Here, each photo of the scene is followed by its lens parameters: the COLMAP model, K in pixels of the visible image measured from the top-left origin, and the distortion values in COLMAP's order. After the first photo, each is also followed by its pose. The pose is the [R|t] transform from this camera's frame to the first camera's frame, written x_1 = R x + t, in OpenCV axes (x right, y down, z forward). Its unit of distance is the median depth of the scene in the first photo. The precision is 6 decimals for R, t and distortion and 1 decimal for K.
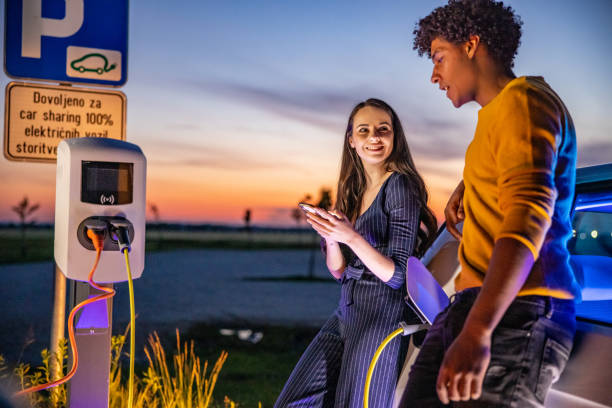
lens RADIAL K [[857.7, 0, 307.2], [0, 857.7, 205.1], [0, 0, 1]] dist [0.132782, 0.000000]
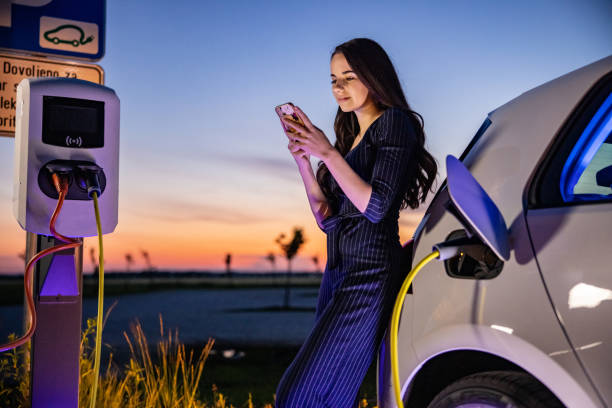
lens RADIAL K [[739.7, 0, 303.9], [0, 739.7, 200.5], [0, 0, 1]] dist [0.085222, 0.000000]
pose [[0.999177, -0.021391, 0.034451, -0.020811], [0.023752, 0.997288, -0.069659, 0.082746], [-0.032867, 0.070420, 0.996976, 0.187737]]
